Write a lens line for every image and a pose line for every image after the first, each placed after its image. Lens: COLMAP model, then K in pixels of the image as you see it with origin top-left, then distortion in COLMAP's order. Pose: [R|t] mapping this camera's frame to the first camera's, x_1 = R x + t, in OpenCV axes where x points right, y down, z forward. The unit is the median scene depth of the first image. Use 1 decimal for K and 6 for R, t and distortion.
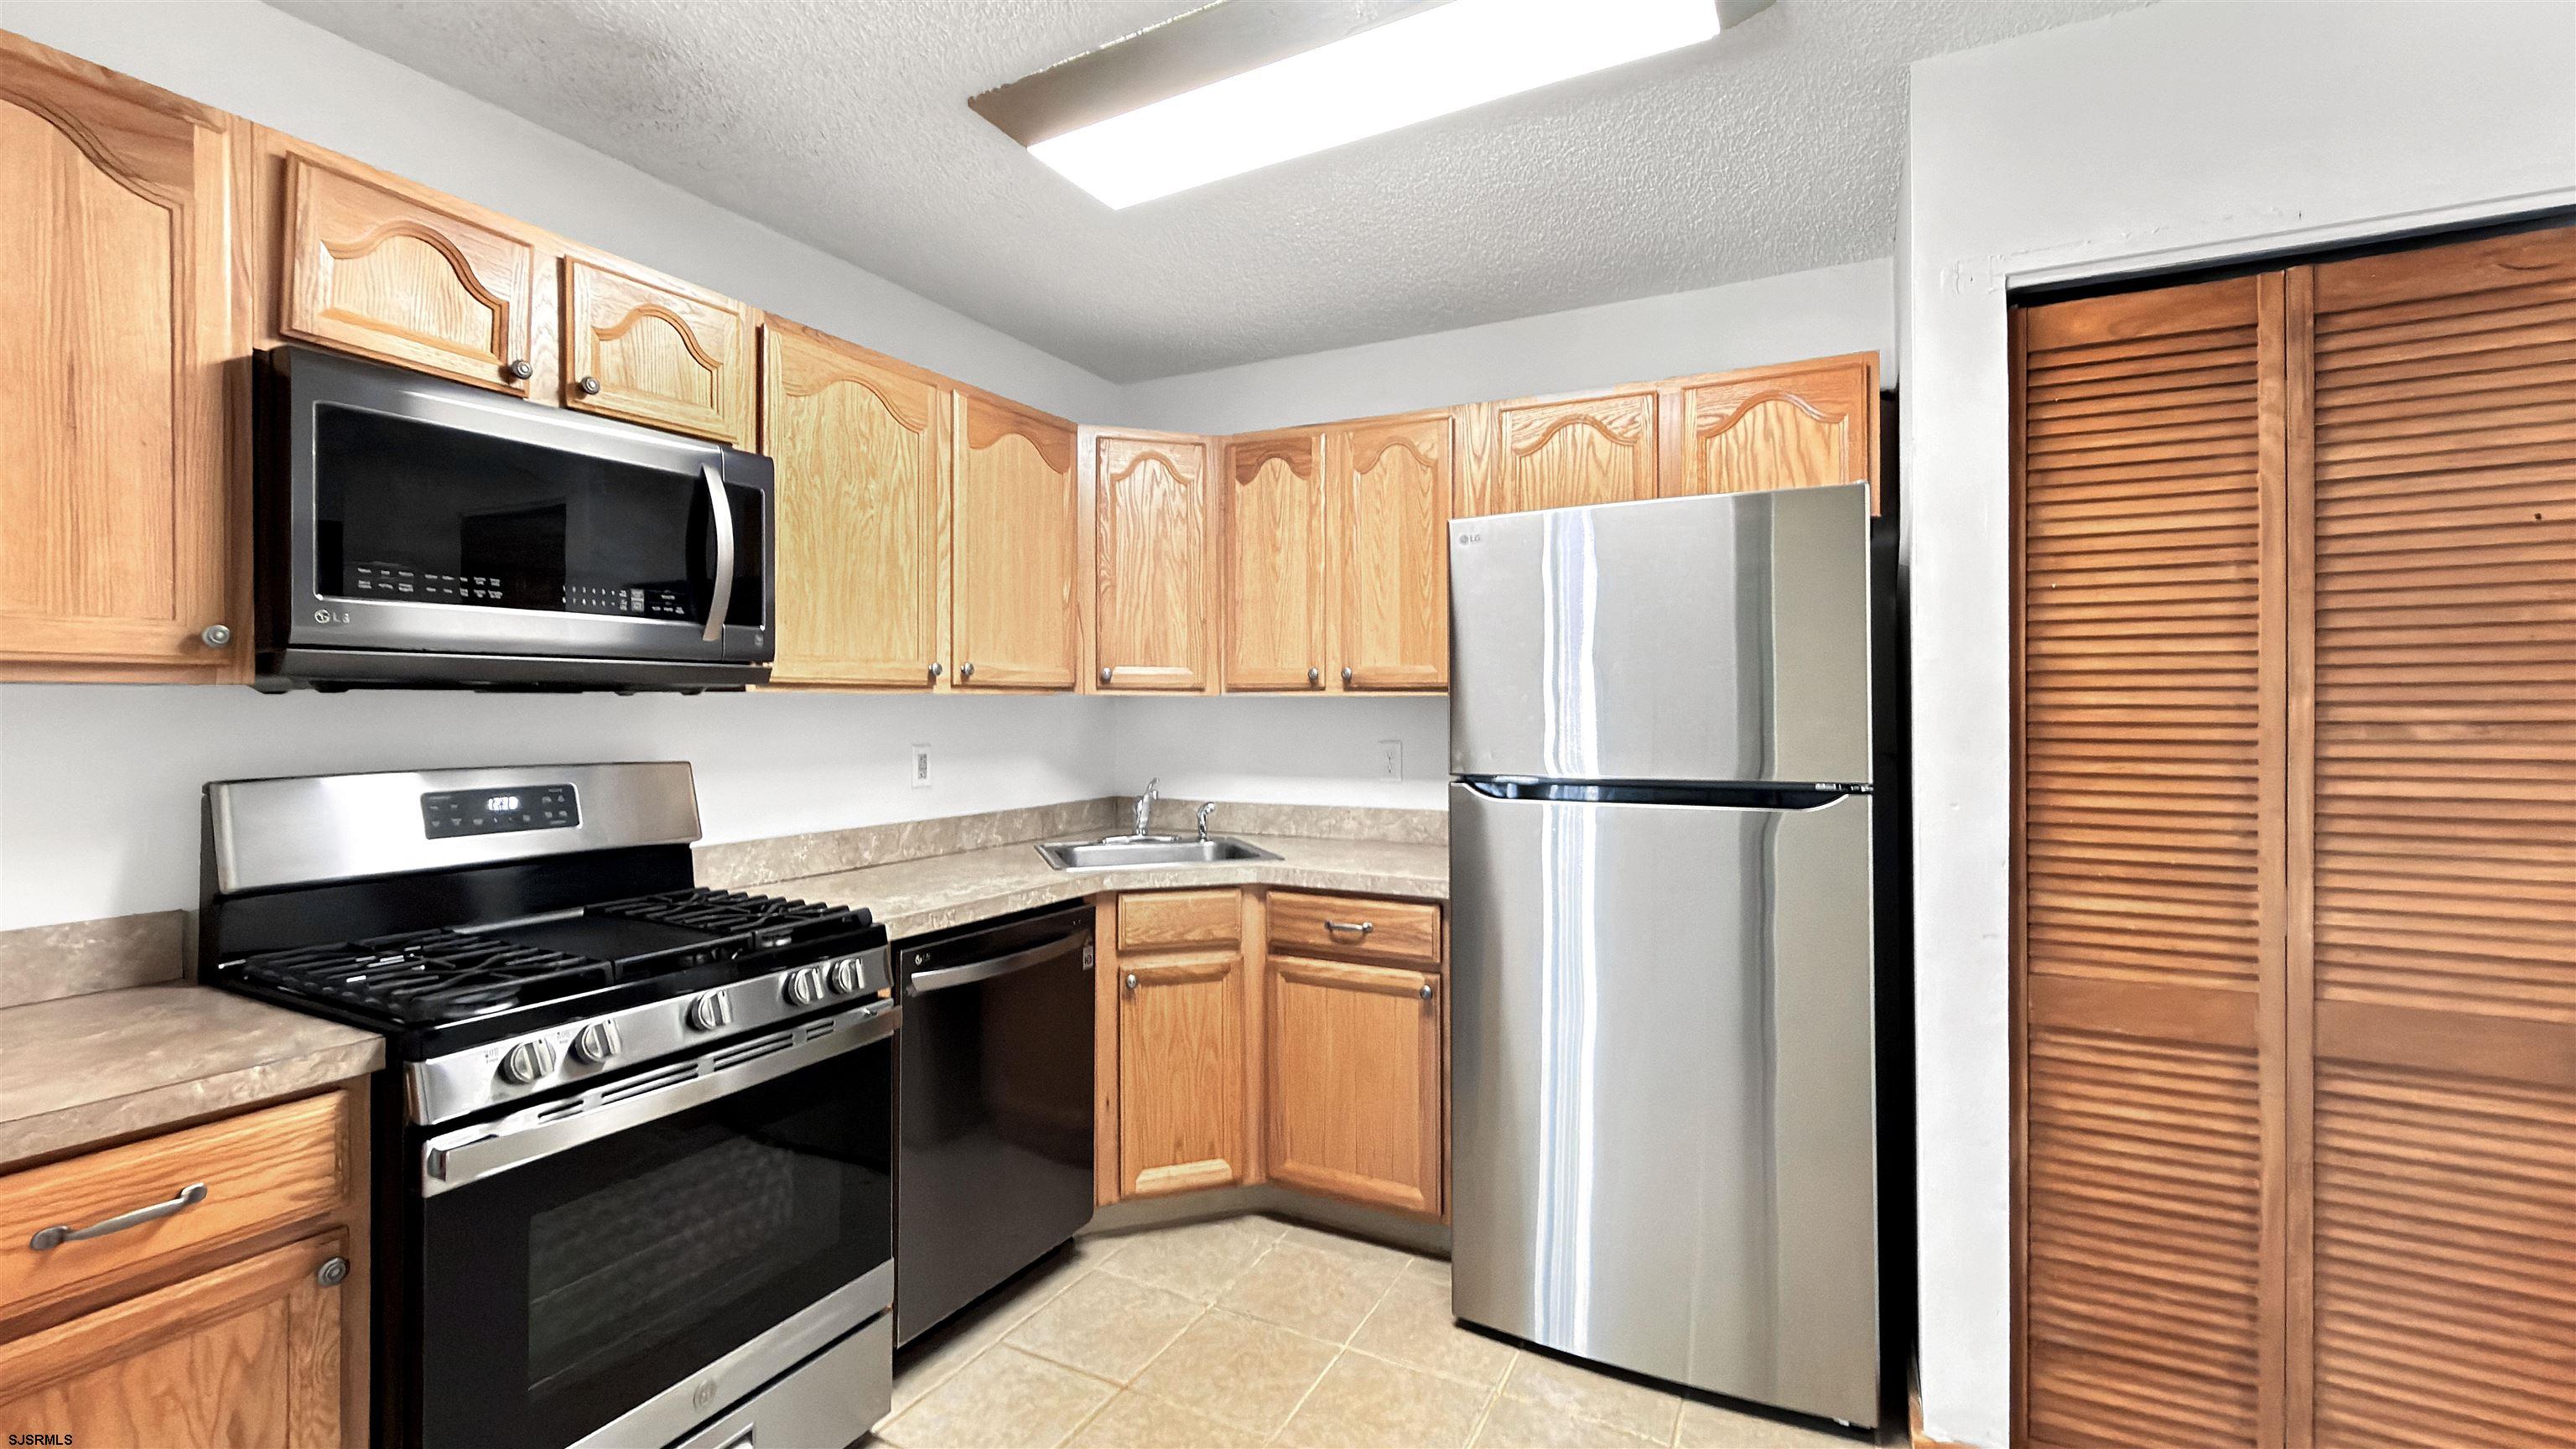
lens RADIAL K [[1078.1, 0, 1281.0], [0, 1078.1, 713.1], [0, 0, 1]] dist [-0.003115, -0.000402]
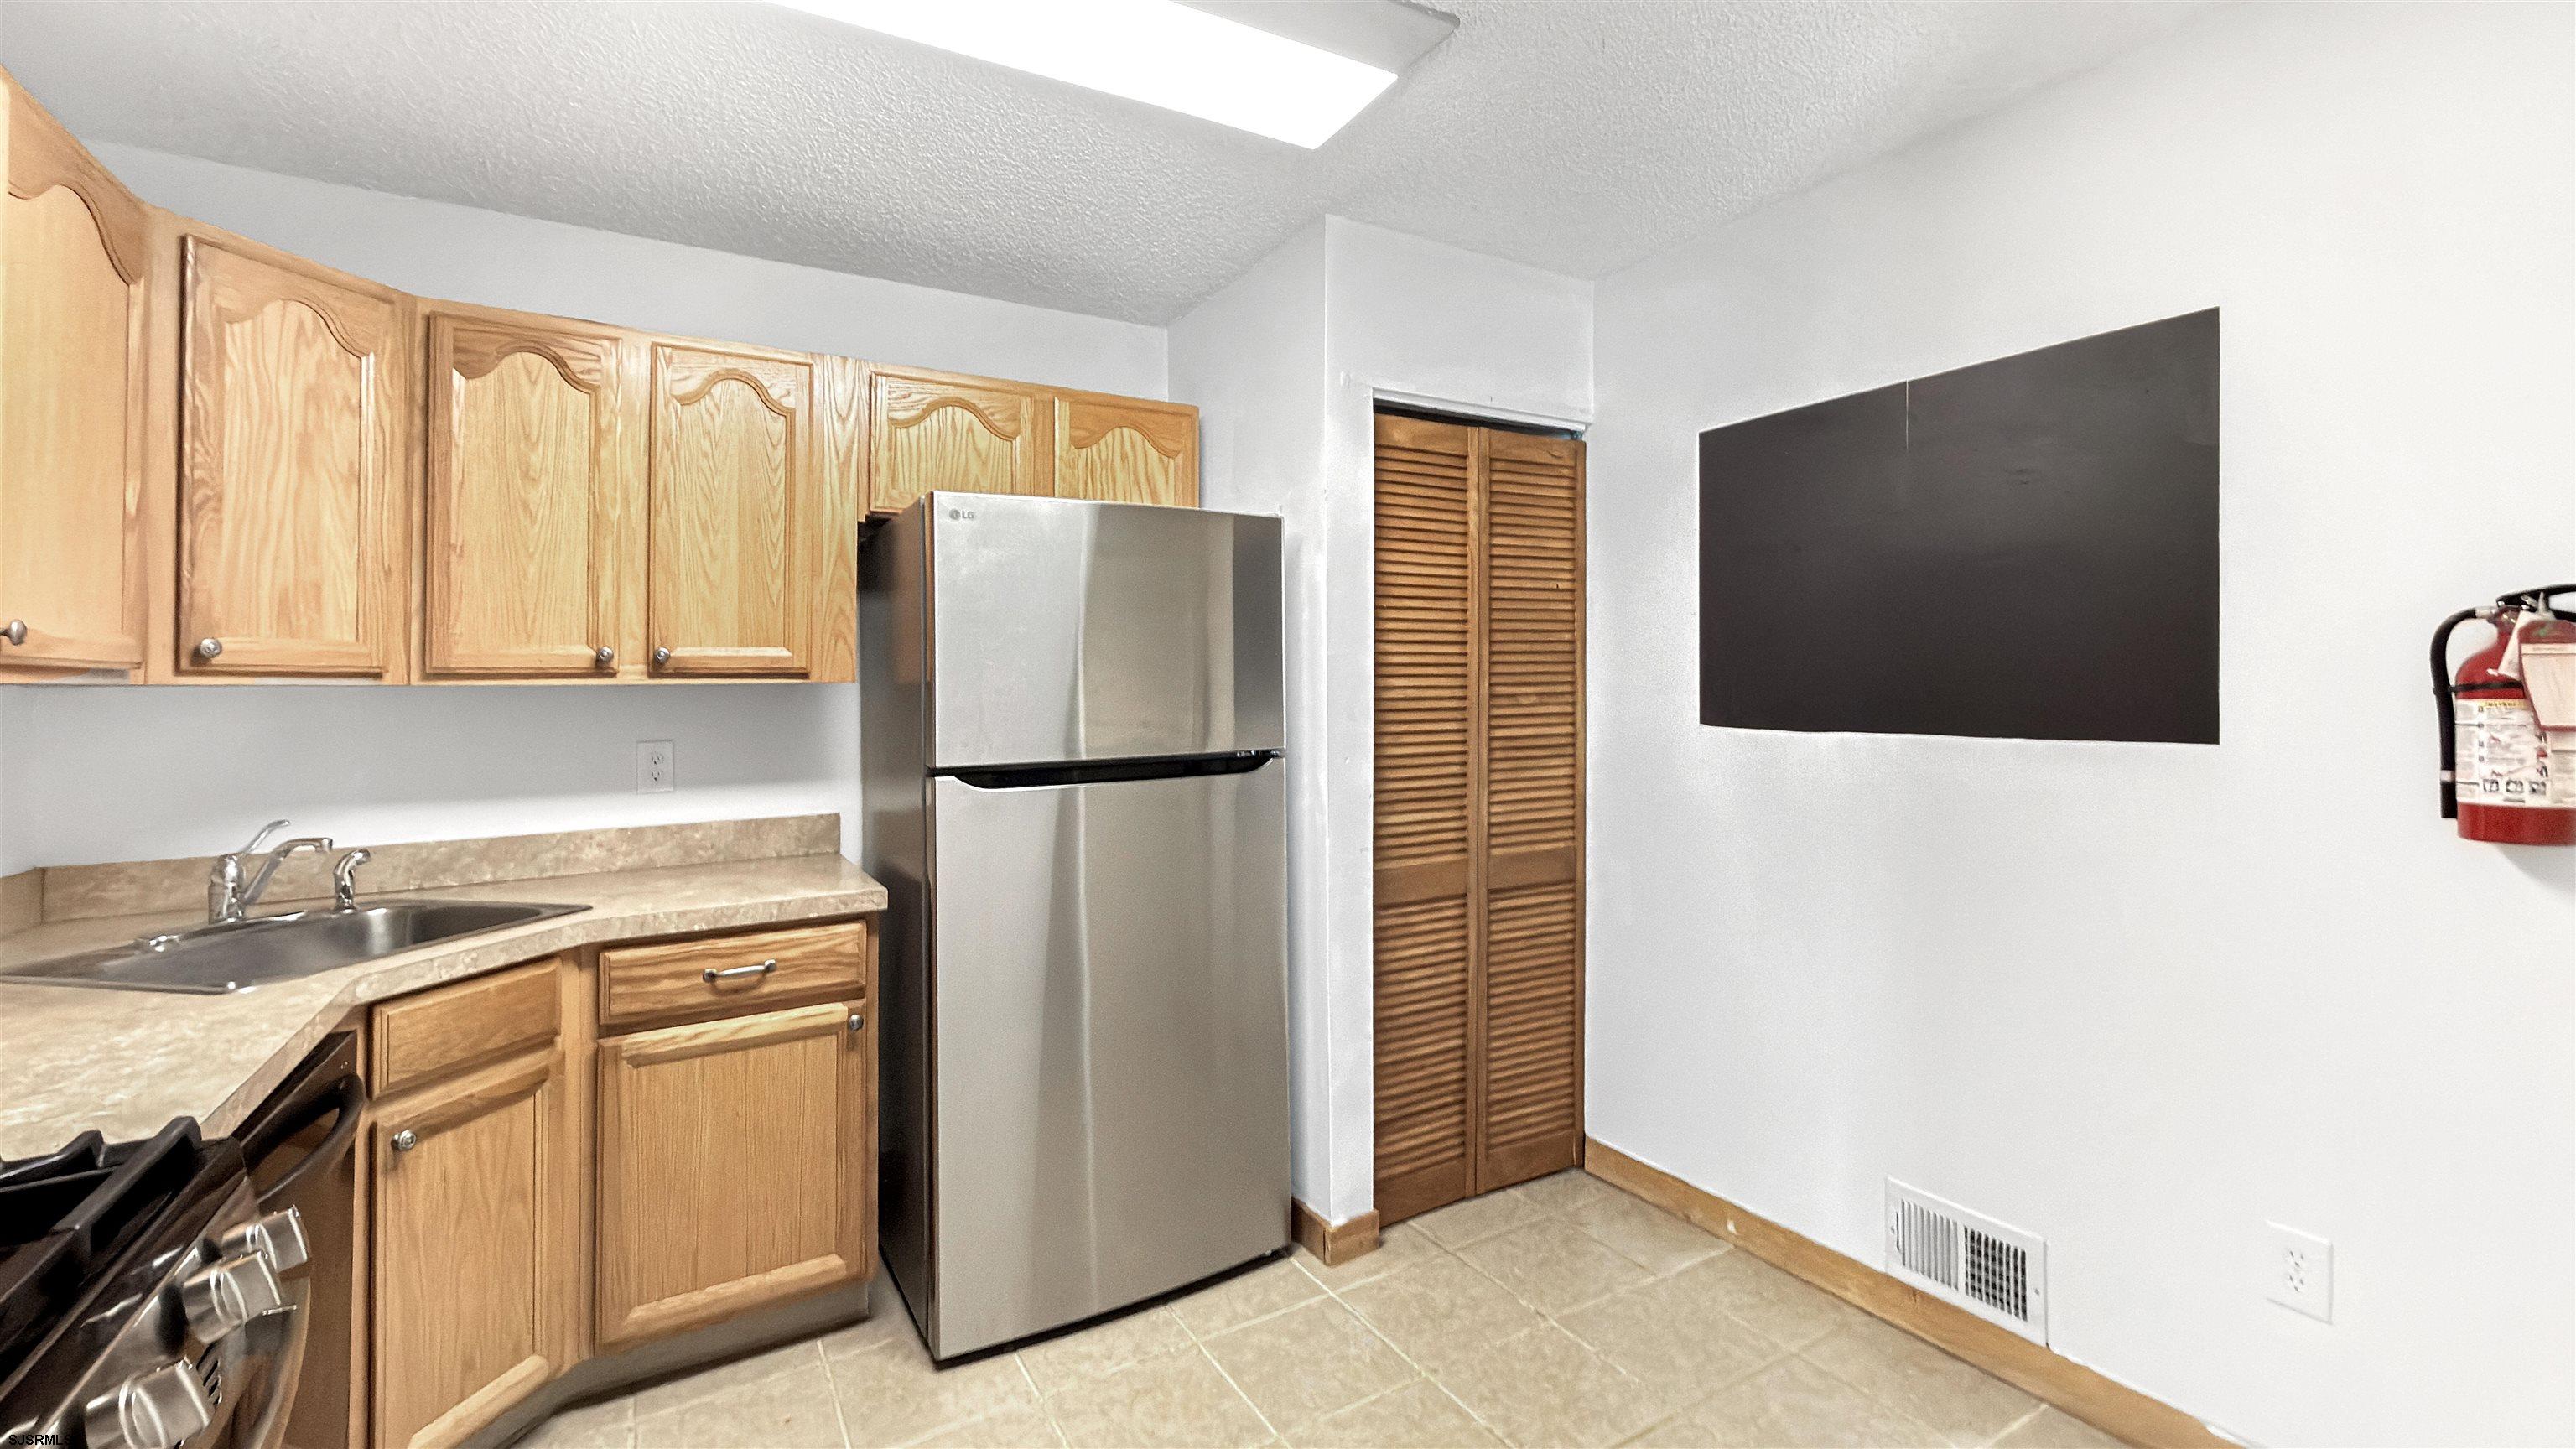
lens RADIAL K [[1073.4, 0, 1278.8], [0, 1073.4, 687.9], [0, 0, 1]] dist [0.002783, 0.000051]
pose [[0.524780, -0.009078, 0.851189, -0.406511], [0.018721, 0.999824, -0.000879, -0.004696], [-0.851032, 0.016396, 0.524858, 0.234881]]
